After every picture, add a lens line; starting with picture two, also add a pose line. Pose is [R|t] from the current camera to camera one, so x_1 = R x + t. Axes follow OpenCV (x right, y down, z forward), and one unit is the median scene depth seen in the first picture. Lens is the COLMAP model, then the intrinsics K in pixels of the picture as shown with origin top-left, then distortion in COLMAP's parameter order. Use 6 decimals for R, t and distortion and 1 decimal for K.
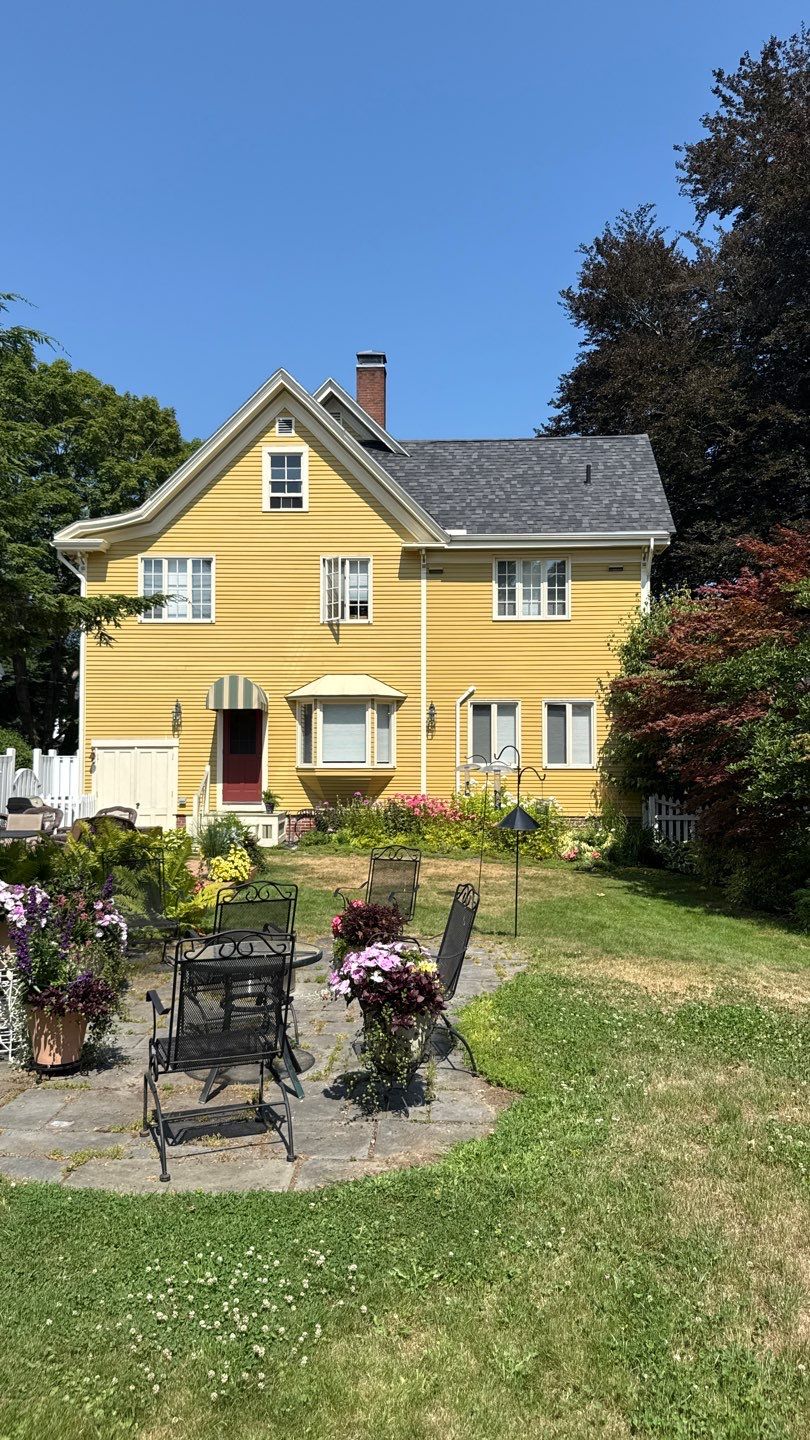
lens RADIAL K [[985.4, 0, 405.7], [0, 985.4, 723.3], [0, 0, 1]] dist [0.114334, -0.187159]
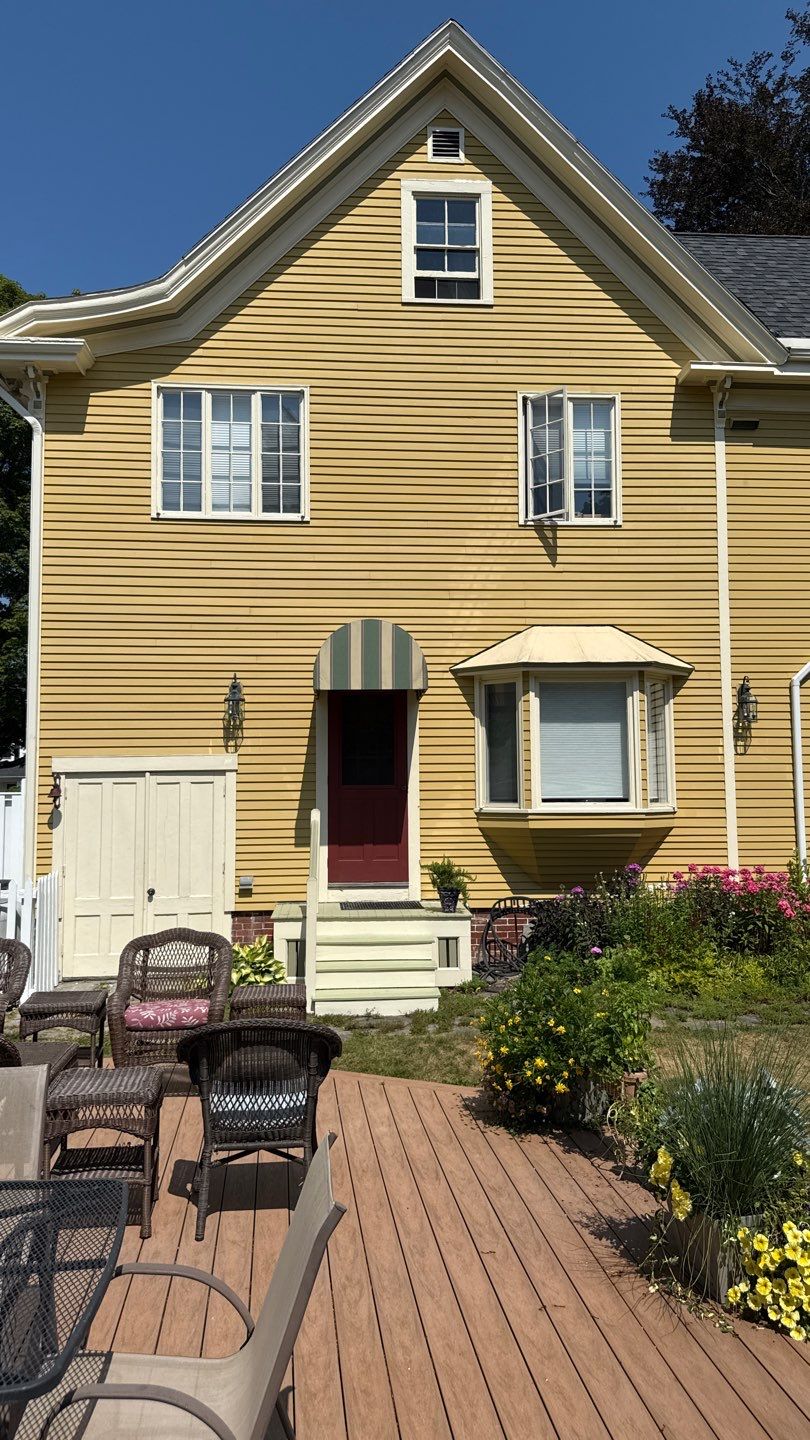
lens RADIAL K [[1011.1, 0, 403.9], [0, 1011.1, 704.1], [0, 0, 1]] dist [0.097274, -0.145427]
pose [[0.994528, 0.000555, 0.104473, -0.200786], [0.003600, 0.999210, -0.039576, 0.010852], [-0.104413, 0.039736, 0.993740, 0.497660]]
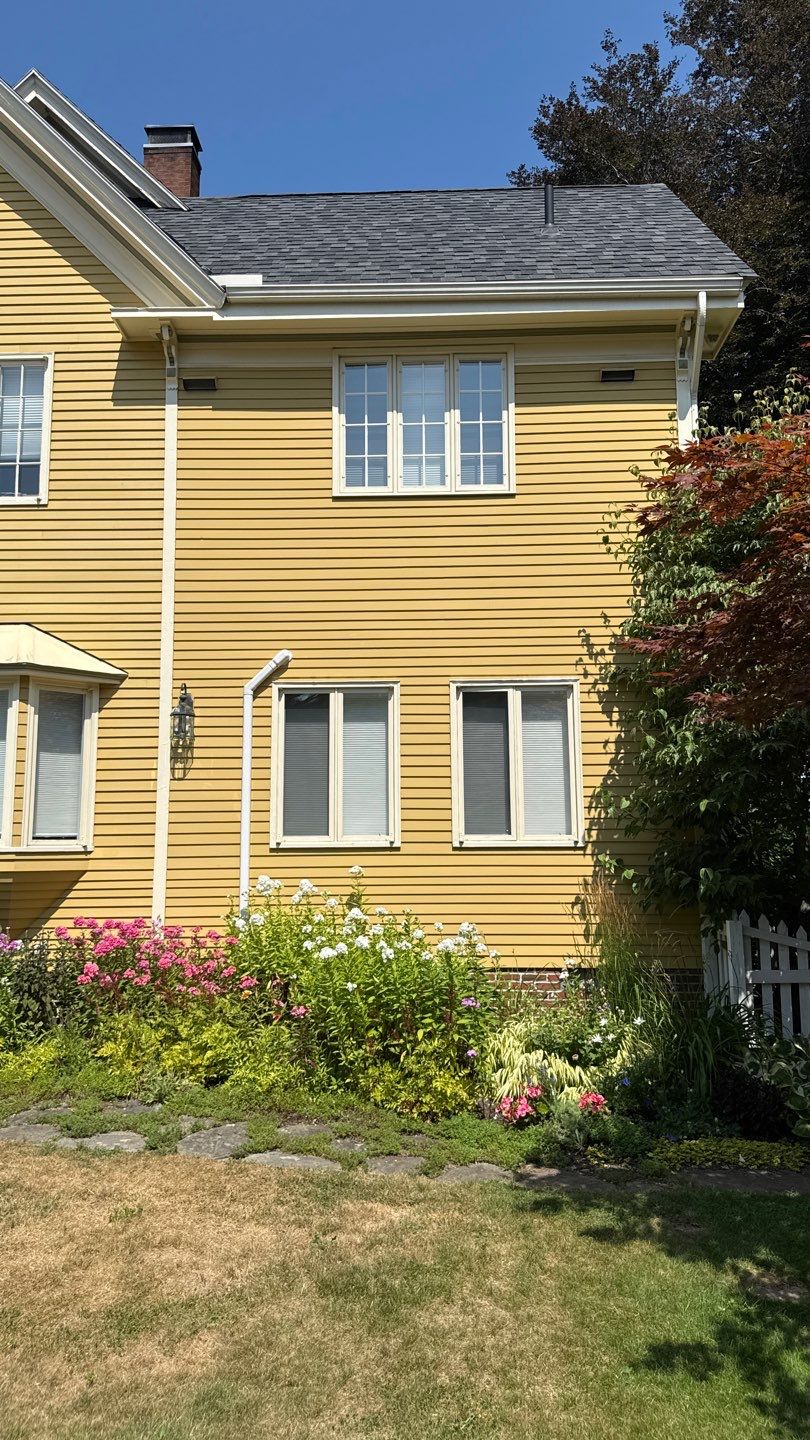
lens RADIAL K [[998.1, 0, 400.7], [0, 998.1, 709.5], [0, 0, 1]] dist [0.142023, -0.273766]
pose [[0.999804, -0.005354, 0.019075, 0.108604], [0.007281, 0.994713, -0.102439, 0.031076], [-0.018426, 0.102557, 0.994556, 0.578649]]
